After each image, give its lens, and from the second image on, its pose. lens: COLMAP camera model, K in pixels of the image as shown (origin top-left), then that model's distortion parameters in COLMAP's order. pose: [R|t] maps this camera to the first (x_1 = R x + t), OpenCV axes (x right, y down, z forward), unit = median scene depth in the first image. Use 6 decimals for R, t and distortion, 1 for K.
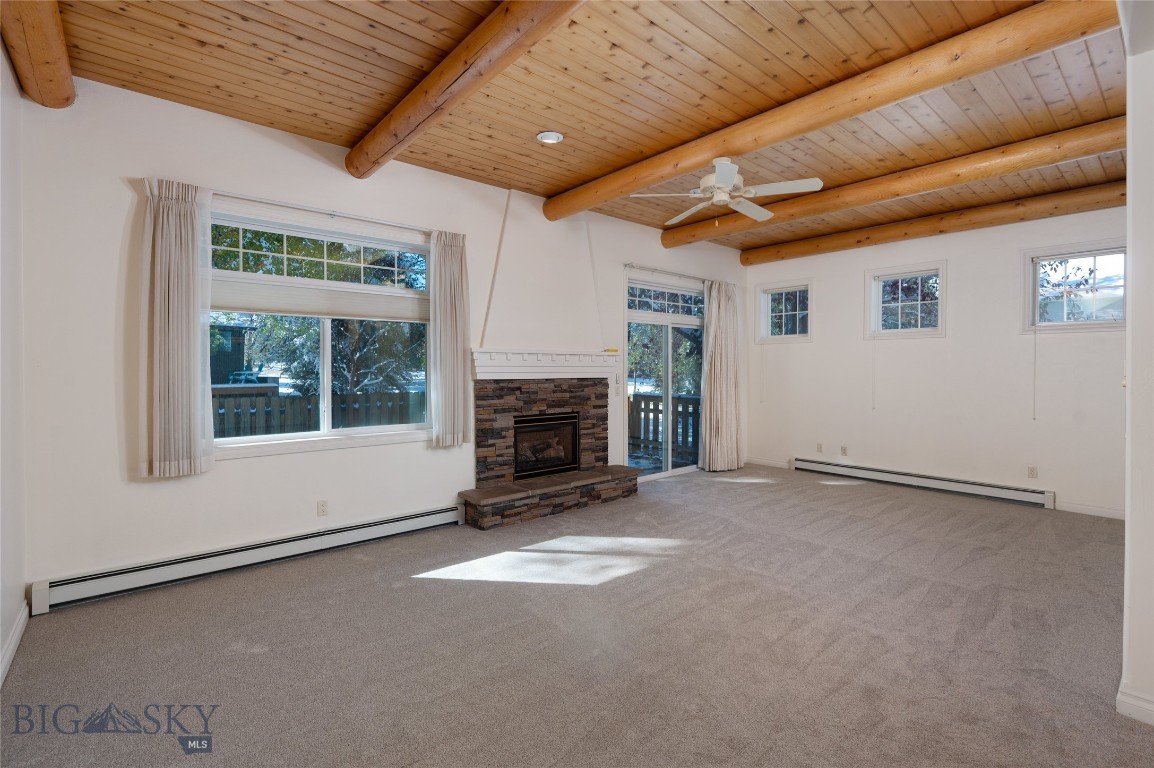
lens RADIAL K [[530.1, 0, 584.0], [0, 530.1, 374.3], [0, 0, 1]] dist [0.002293, -0.000113]
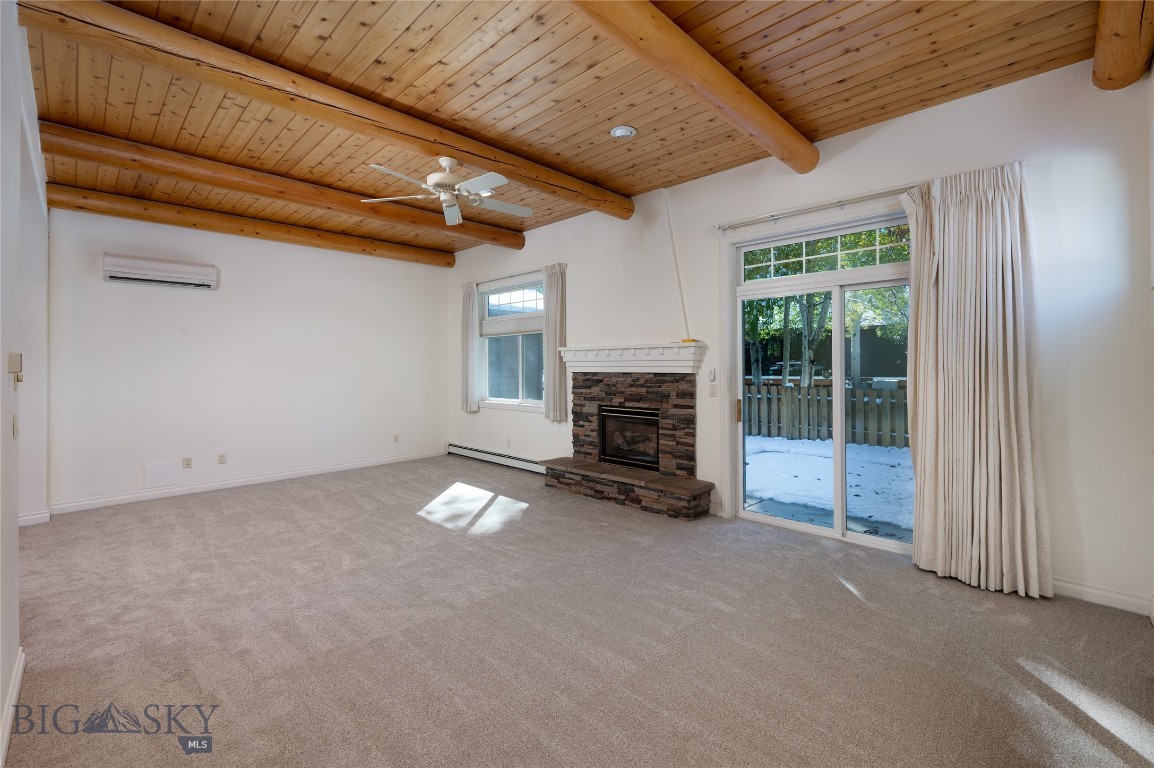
lens RADIAL K [[455.3, 0, 580.5], [0, 455.3, 373.8], [0, 0, 1]] dist [-0.001802, 0.000209]
pose [[0.124749, 0.017619, -0.992032, 0.803198], [-0.006490, 0.999835, 0.016941, -0.004144], [0.992167, 0.004325, 0.124842, 0.804409]]
